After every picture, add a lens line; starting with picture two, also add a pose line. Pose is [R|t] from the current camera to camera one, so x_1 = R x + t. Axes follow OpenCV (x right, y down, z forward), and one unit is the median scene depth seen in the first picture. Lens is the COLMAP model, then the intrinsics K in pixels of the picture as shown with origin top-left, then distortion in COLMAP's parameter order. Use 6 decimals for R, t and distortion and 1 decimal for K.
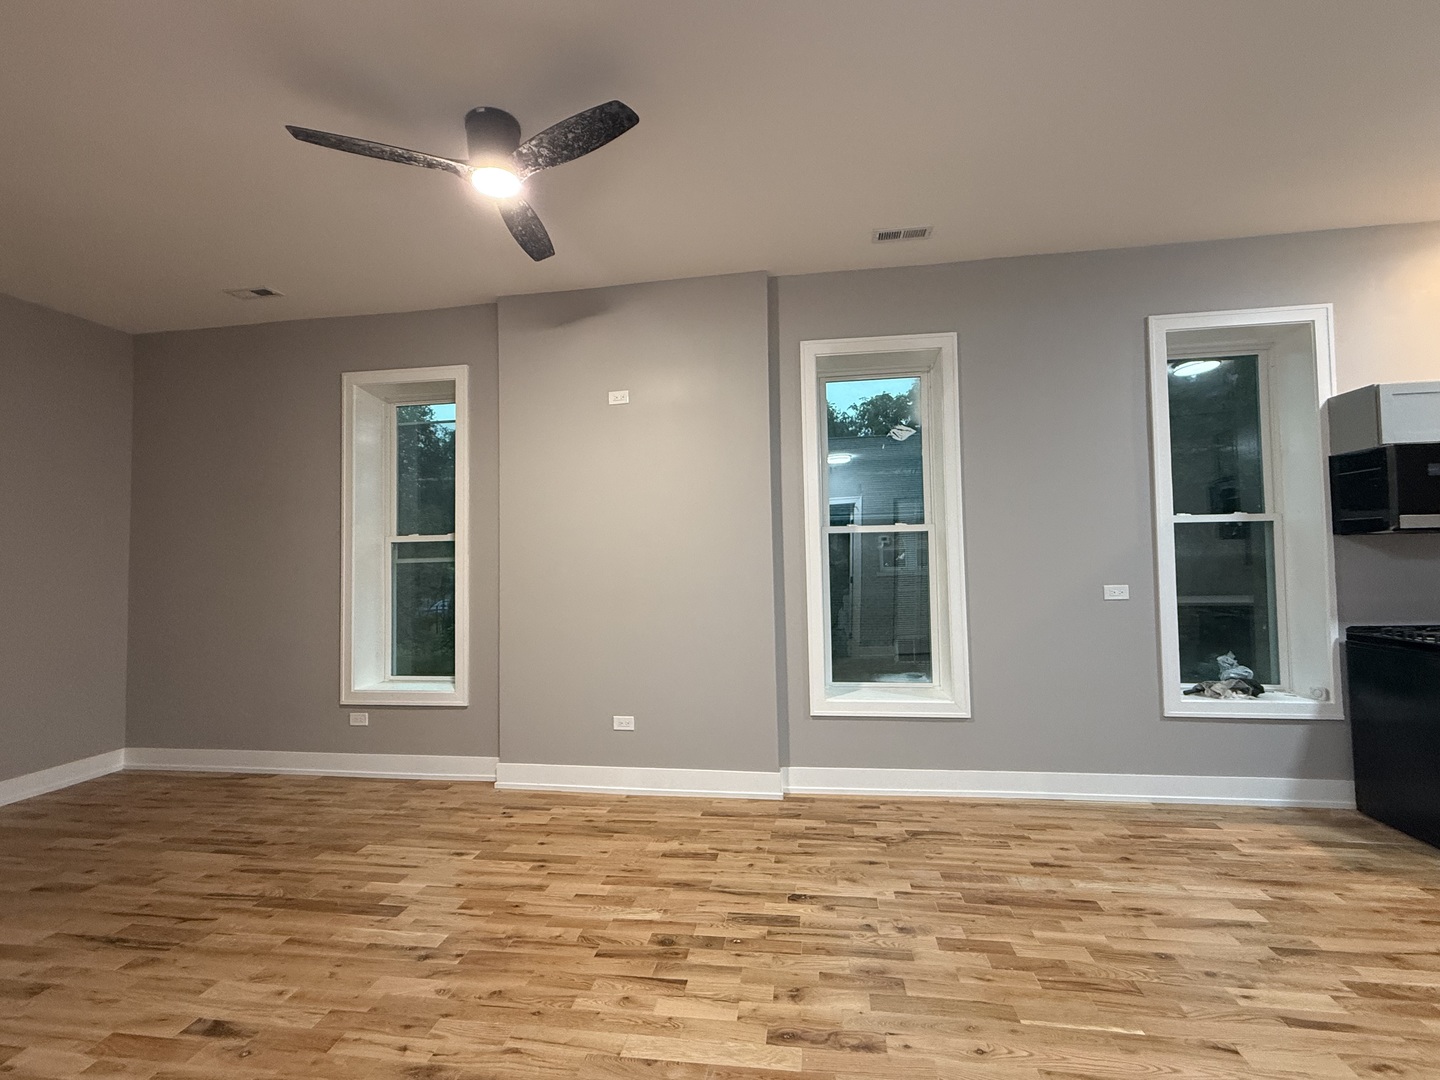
lens RADIAL K [[641.1, 0, 722.4], [0, 641.1, 537.9], [0, 0, 1]] dist [-0.001690, -0.000195]
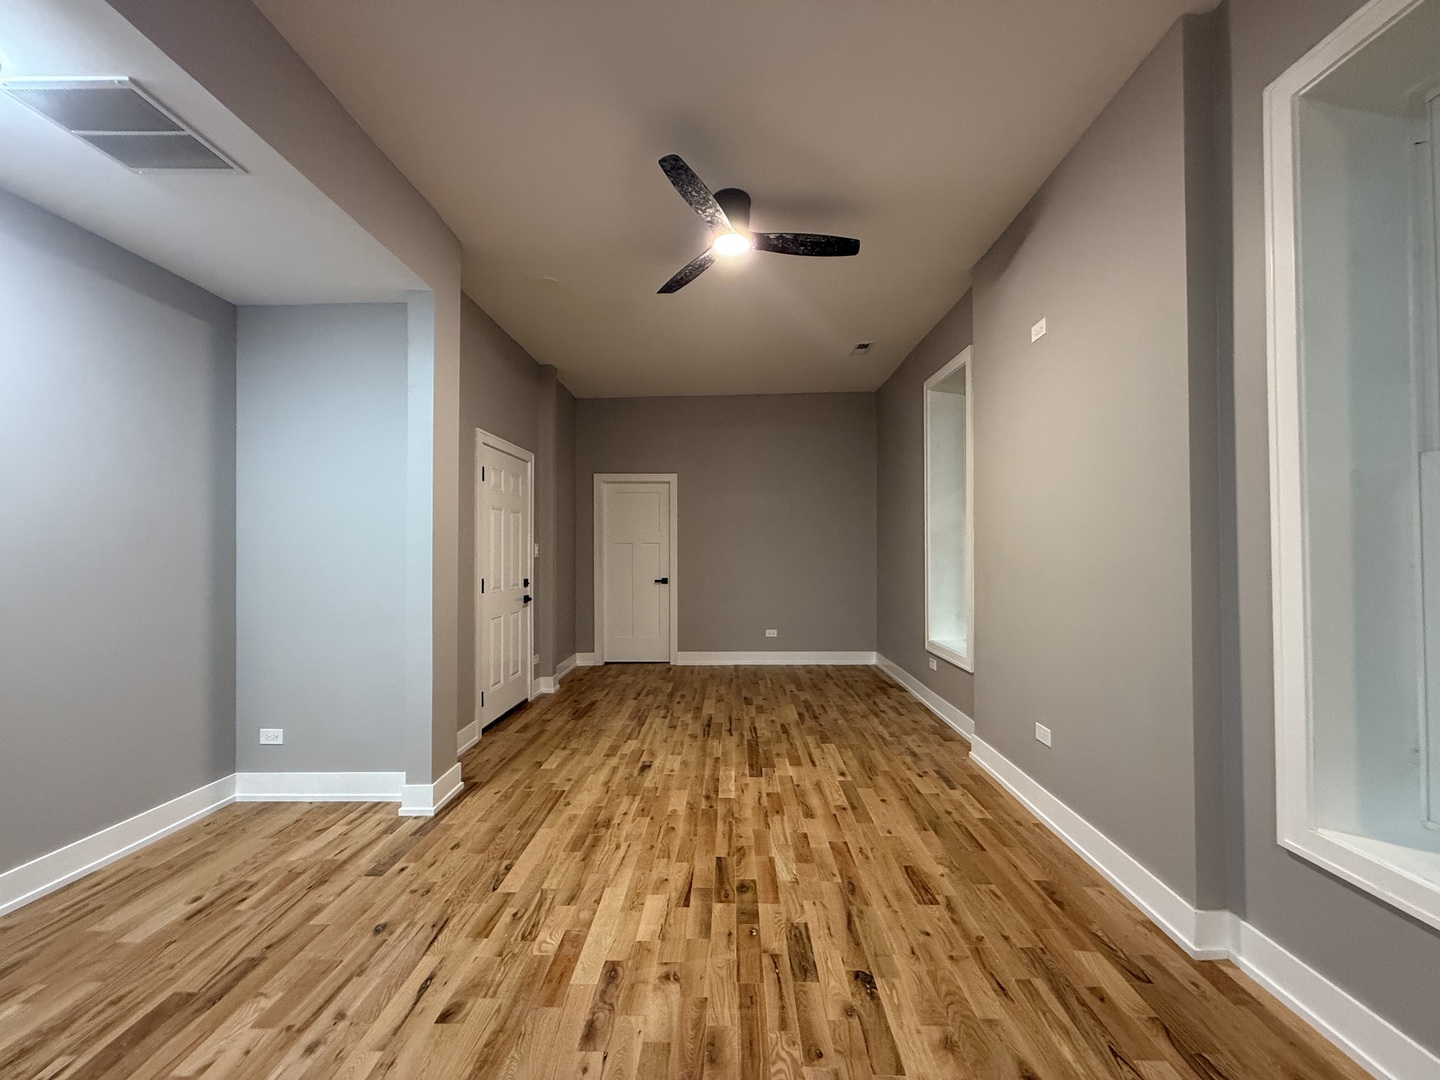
lens RADIAL K [[573.0, 0, 716.1], [0, 573.0, 536.9], [0, 0, 1]] dist [0.000565, 0.000010]
pose [[0.121886, 0.001193, -0.992543, 0.631580], [0.037167, 0.999292, 0.005766, 0.026395], [0.991848, -0.037593, 0.121755, 0.633549]]
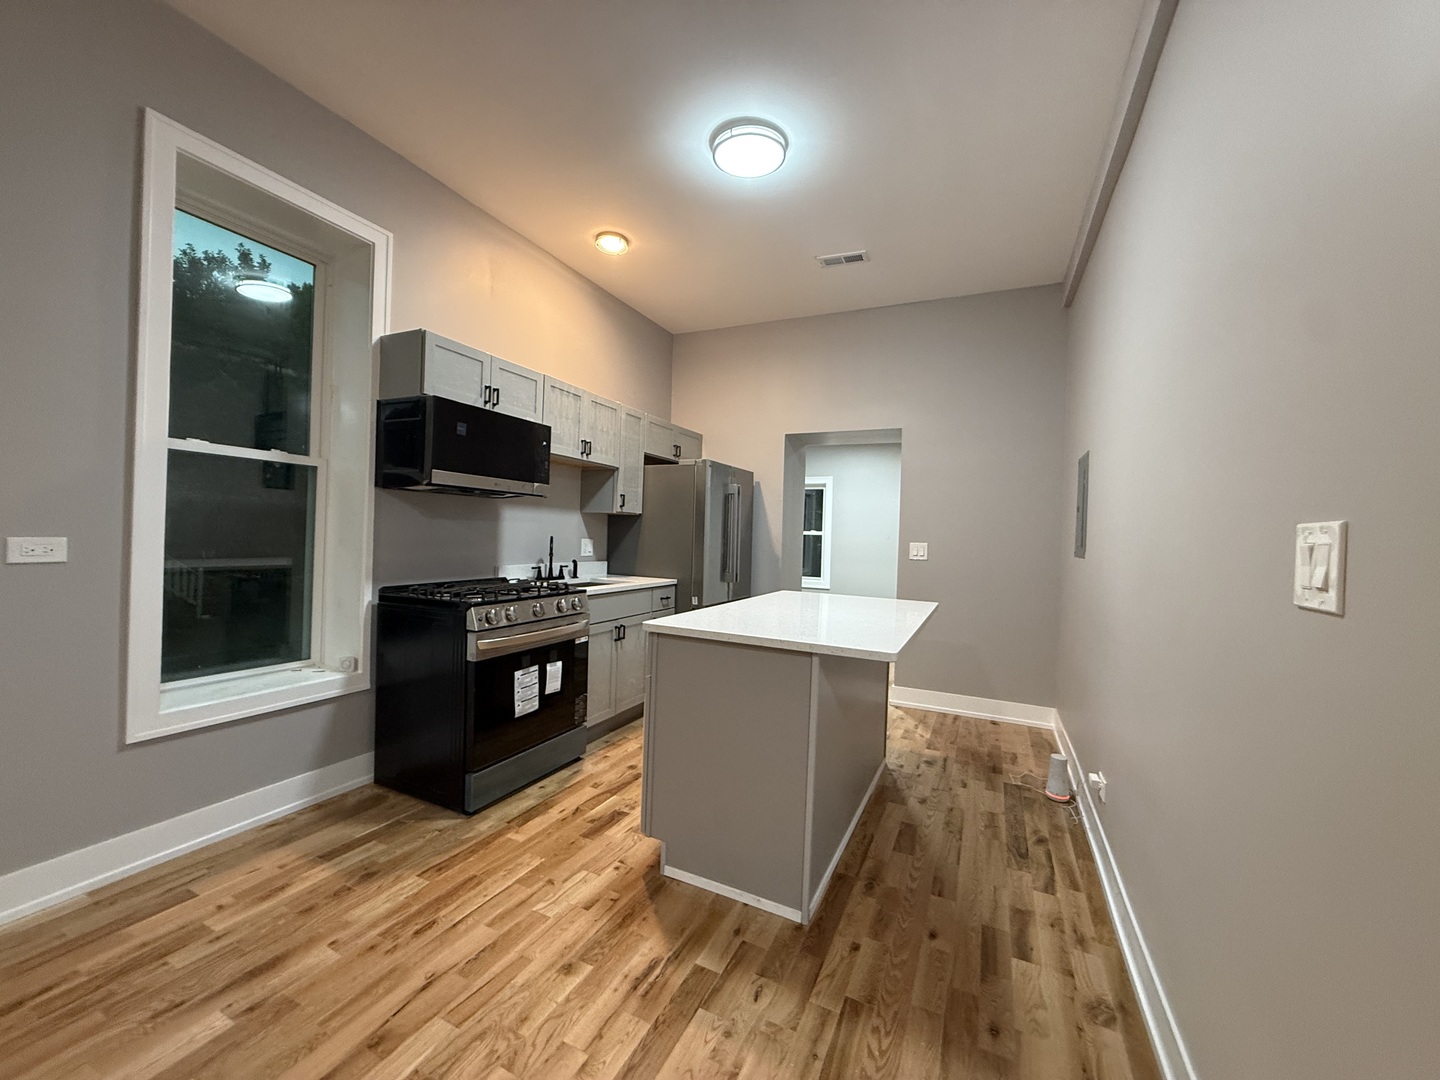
lens RADIAL K [[573.0, 0, 716.1], [0, 573.0, 536.9], [0, 0, 1]] dist [0.000565, 0.000010]
pose [[0.295182, 0.021217, 0.955205, 0.349145], [-0.074588, 0.997214, 0.000900, 0.030861], [-0.952525, -0.071513, 0.295942, 0.317629]]
